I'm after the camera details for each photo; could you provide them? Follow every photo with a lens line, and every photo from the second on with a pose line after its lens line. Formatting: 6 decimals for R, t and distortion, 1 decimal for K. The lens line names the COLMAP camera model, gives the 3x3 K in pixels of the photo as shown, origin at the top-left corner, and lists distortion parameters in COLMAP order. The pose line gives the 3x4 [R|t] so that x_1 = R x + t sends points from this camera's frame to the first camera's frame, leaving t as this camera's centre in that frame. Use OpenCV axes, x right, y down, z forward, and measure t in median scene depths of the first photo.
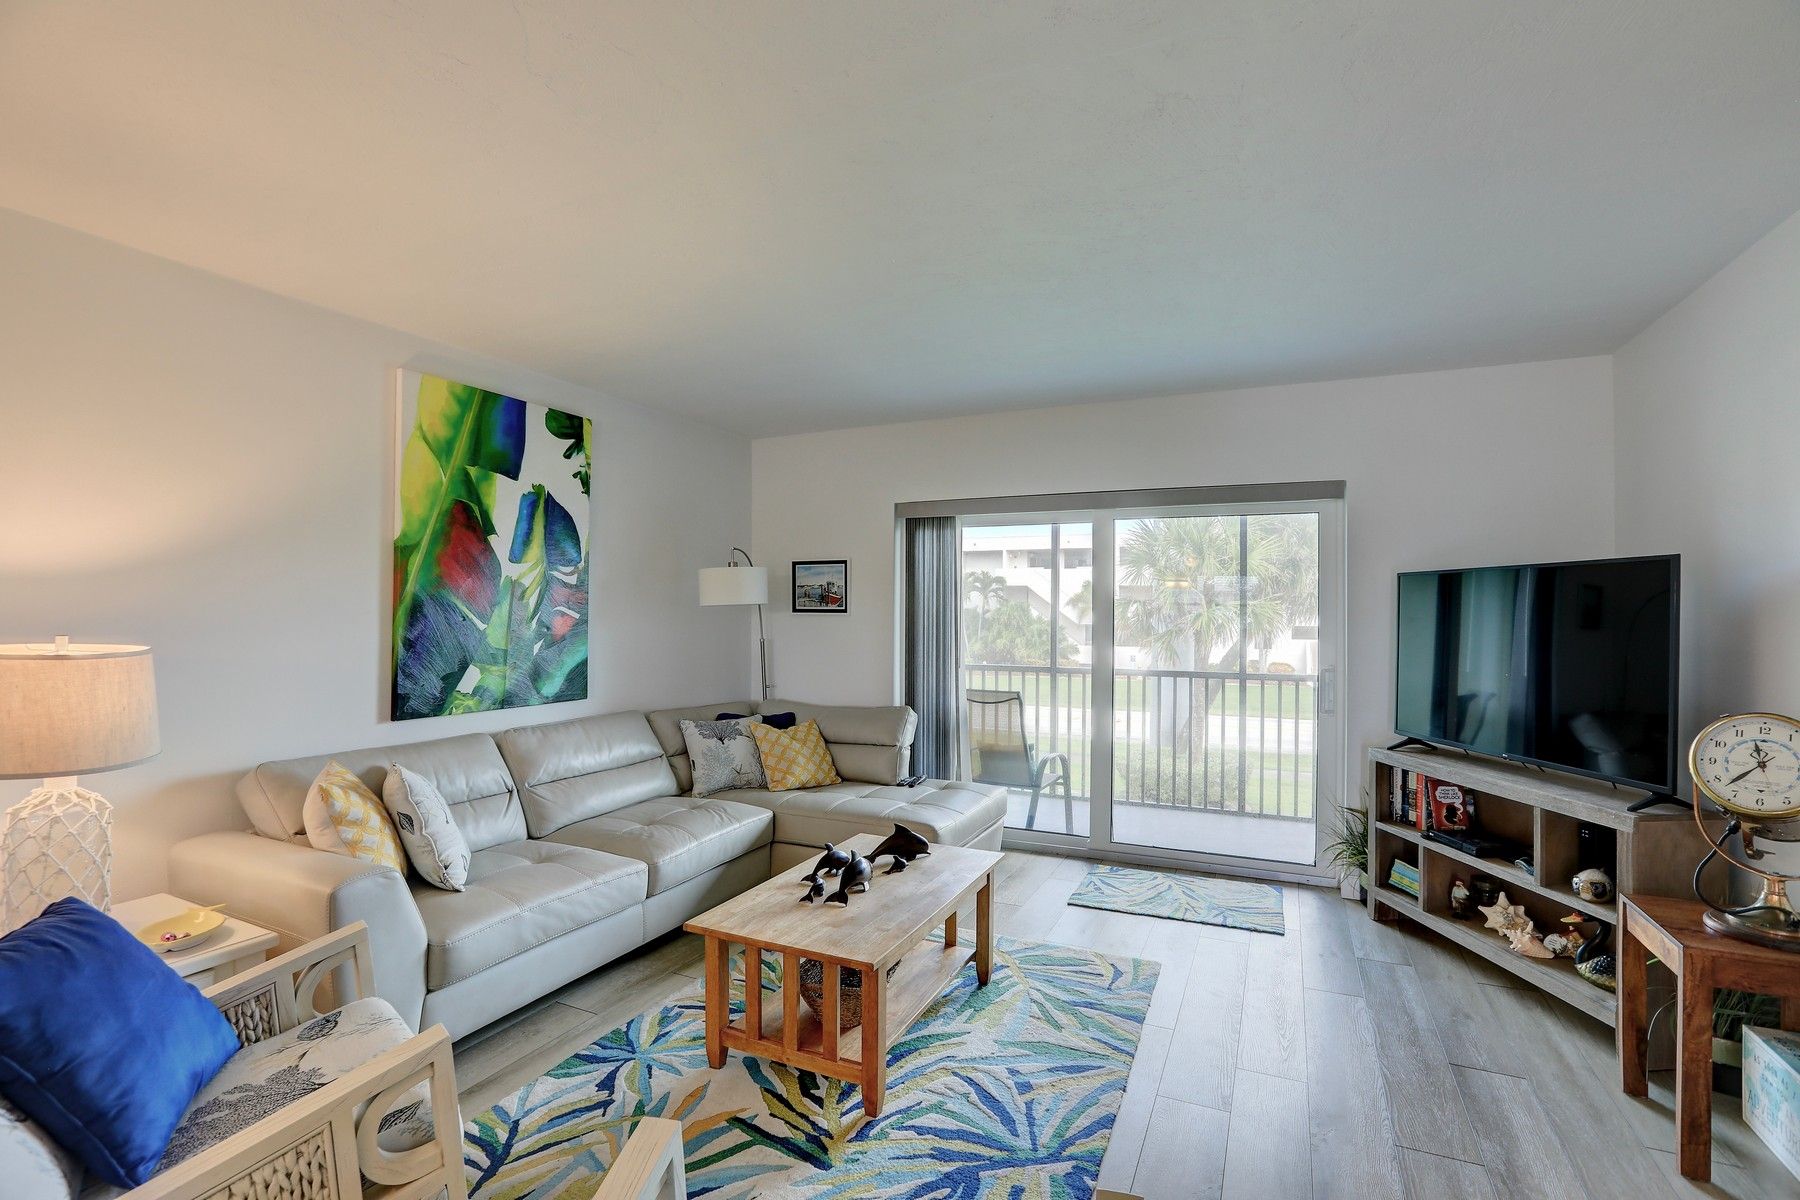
lens RADIAL K [[817.6, 0, 897.6], [0, 817.6, 595.8], [0, 0, 1]] dist [-0.040999, 0.009743]
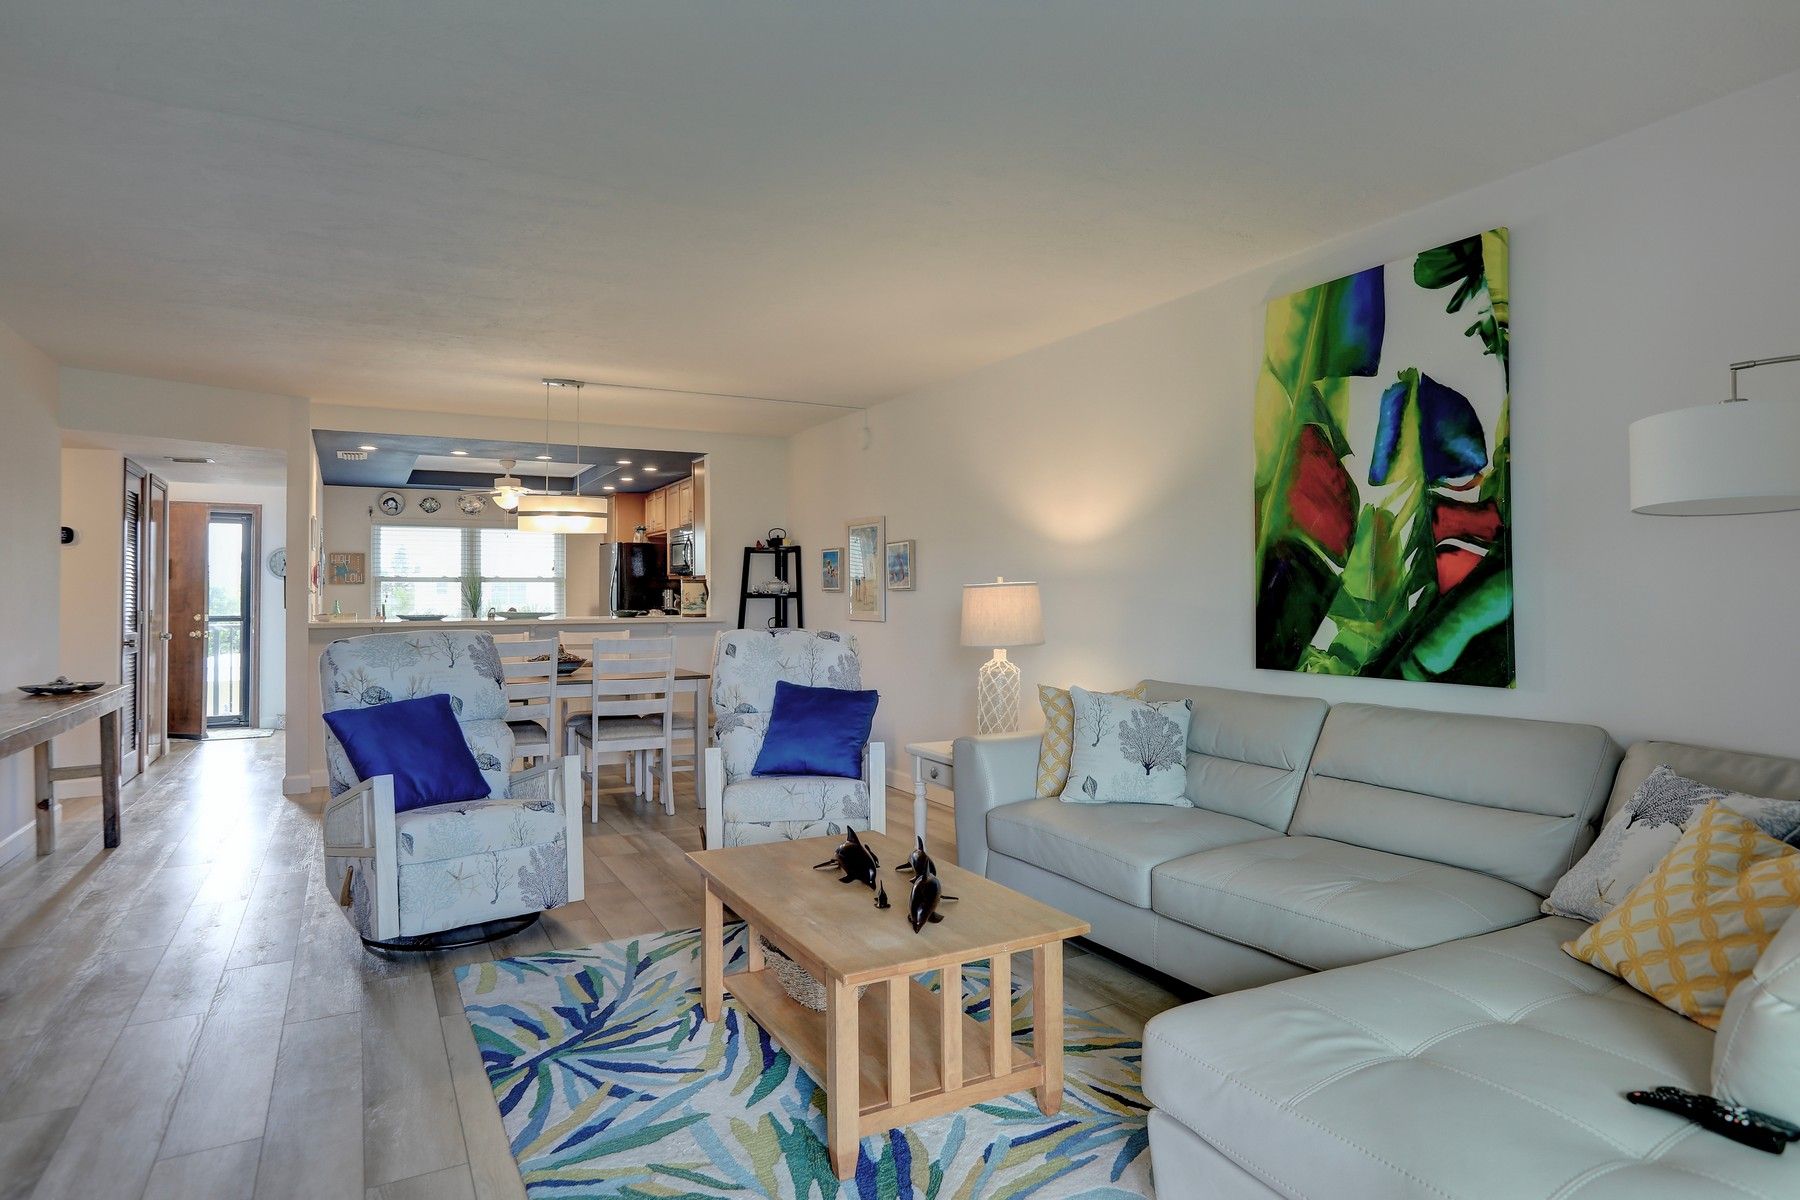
lens RADIAL K [[1009.2, 0, 908.6], [0, 1009.2, 574.2], [0, 0, 1]] dist [-0.030378, 0.013094]
pose [[-0.581100, -0.020508, -0.813574, 0.555913], [0.014776, 0.999252, -0.035742, 0.071153], [0.813698, -0.032791, -0.580362, 1.232644]]
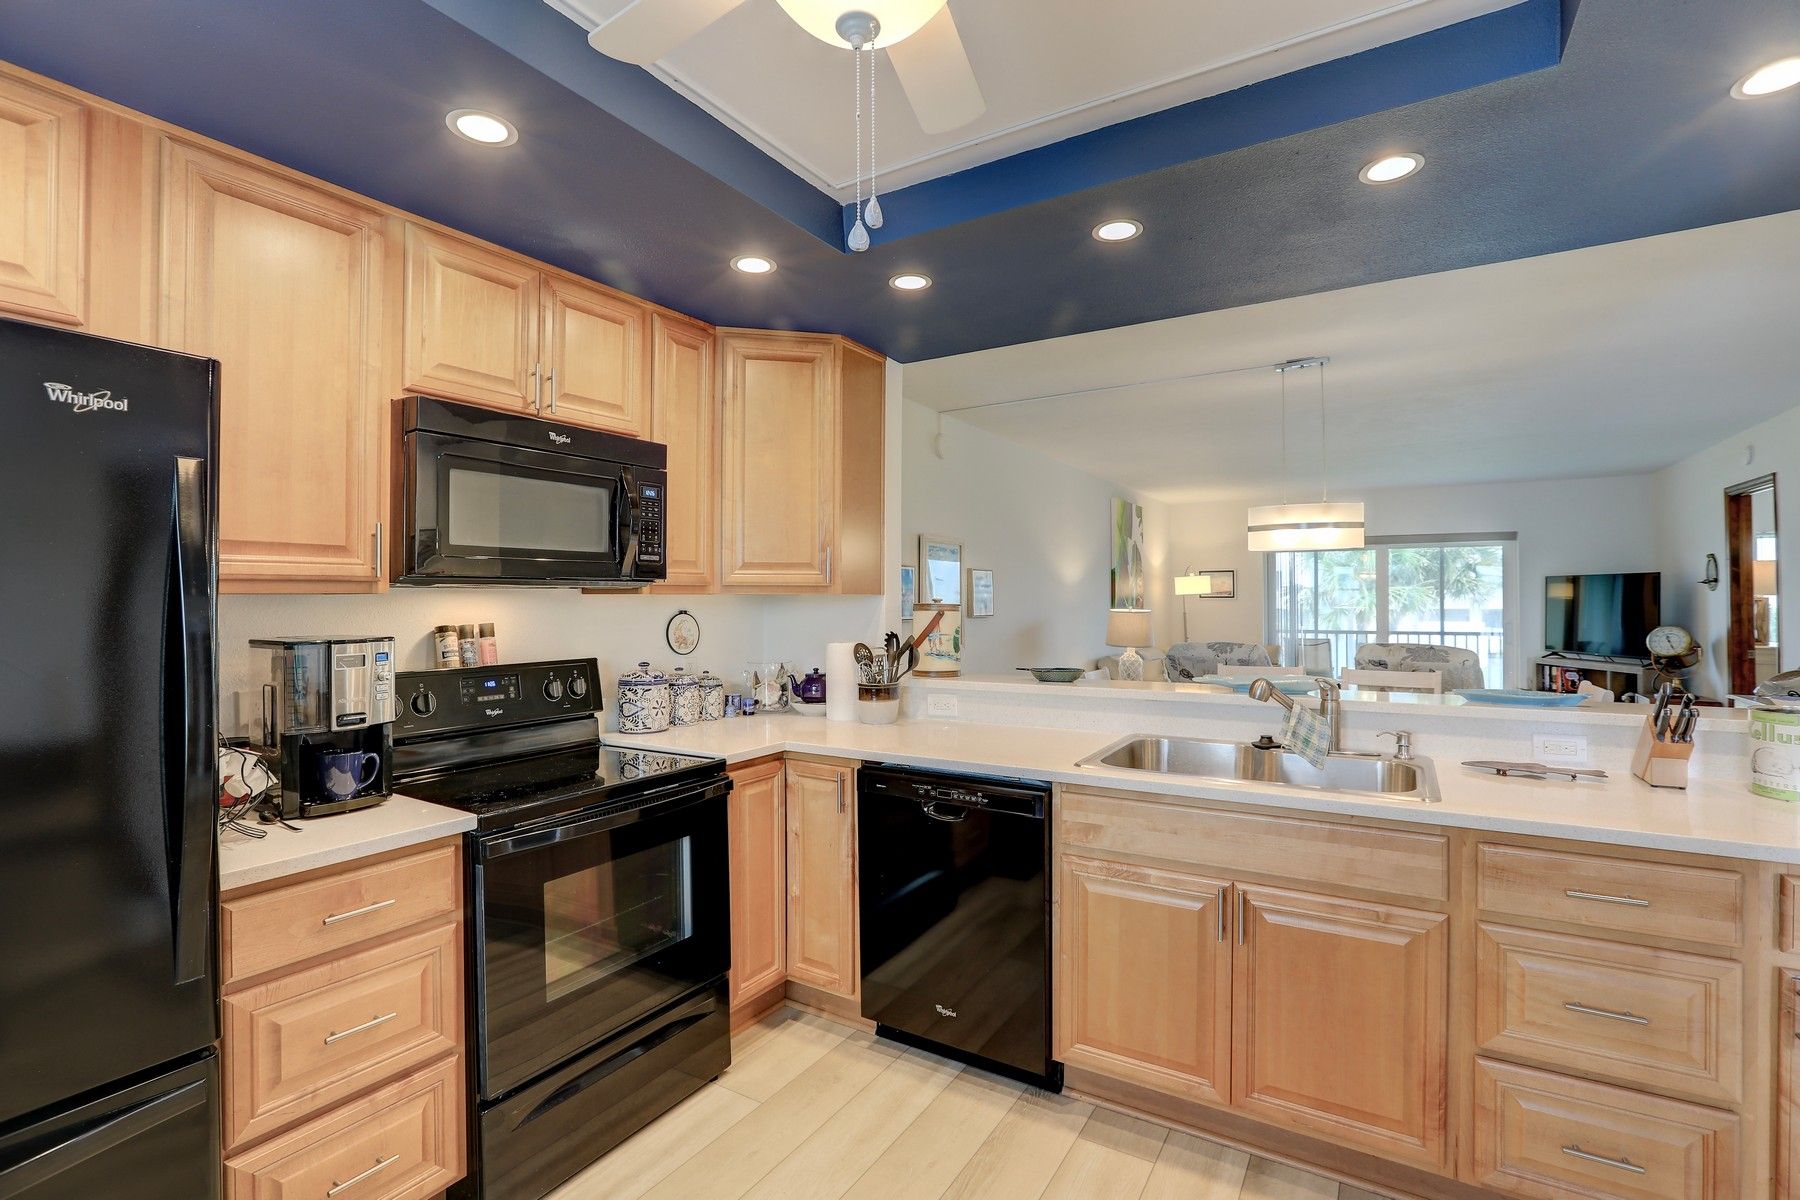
lens RADIAL K [[817.6, 0, 909.8], [0, 817.6, 594.3], [0, 0, 1]] dist [-0.040999, 0.009743]
pose [[0.994886, -0.012170, -0.100269, -0.895267], [0.013226, 0.999864, 0.009866, -0.024150], [0.100136, -0.011142, 0.994911, -1.353565]]
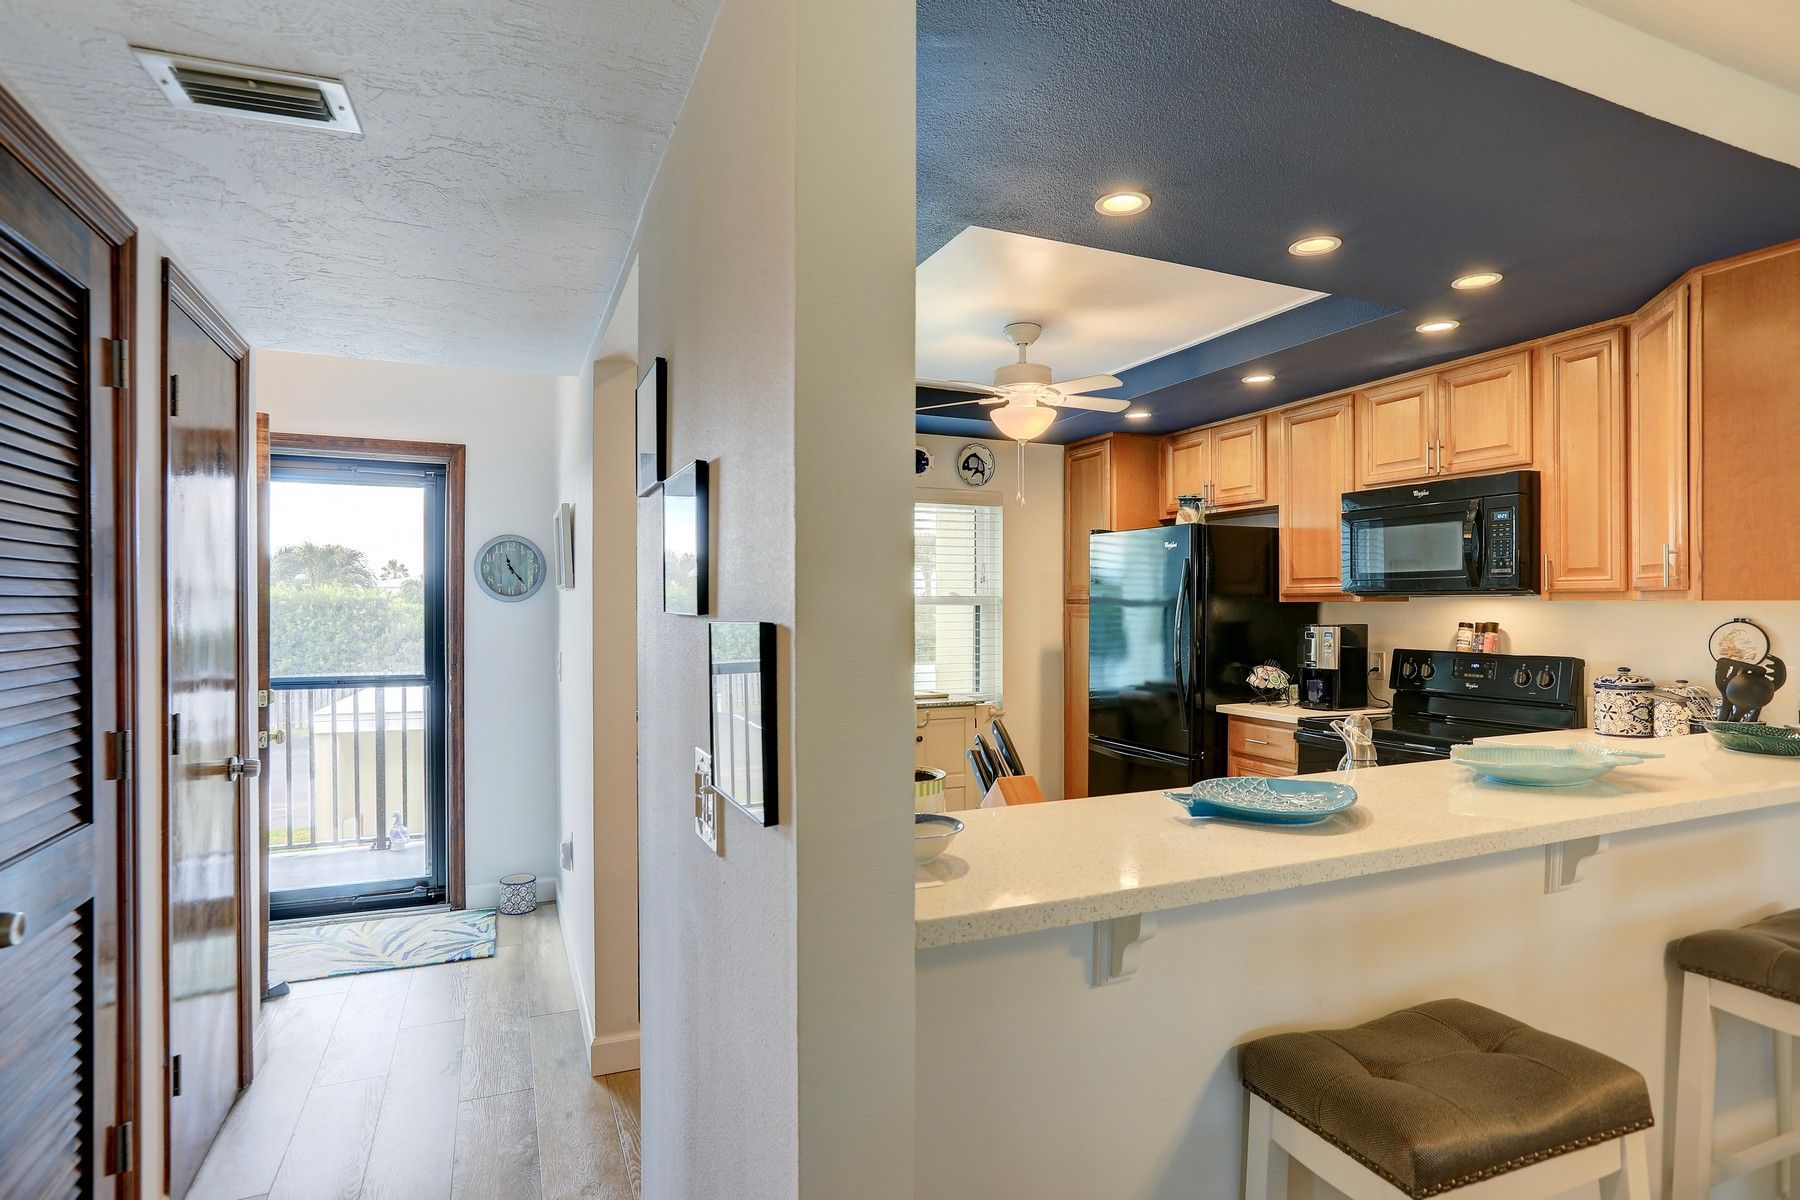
lens RADIAL K [[946.2, 0, 909.1], [0, 946.2, 612.9], [0, 0, 1]] dist [-0.039601, 0.016559]
pose [[-0.649478, 0.001800, -0.760378, -0.069215], [0.009621, 0.999937, -0.005850, -0.008673], [0.760320, -0.011115, -0.649454, -0.520741]]
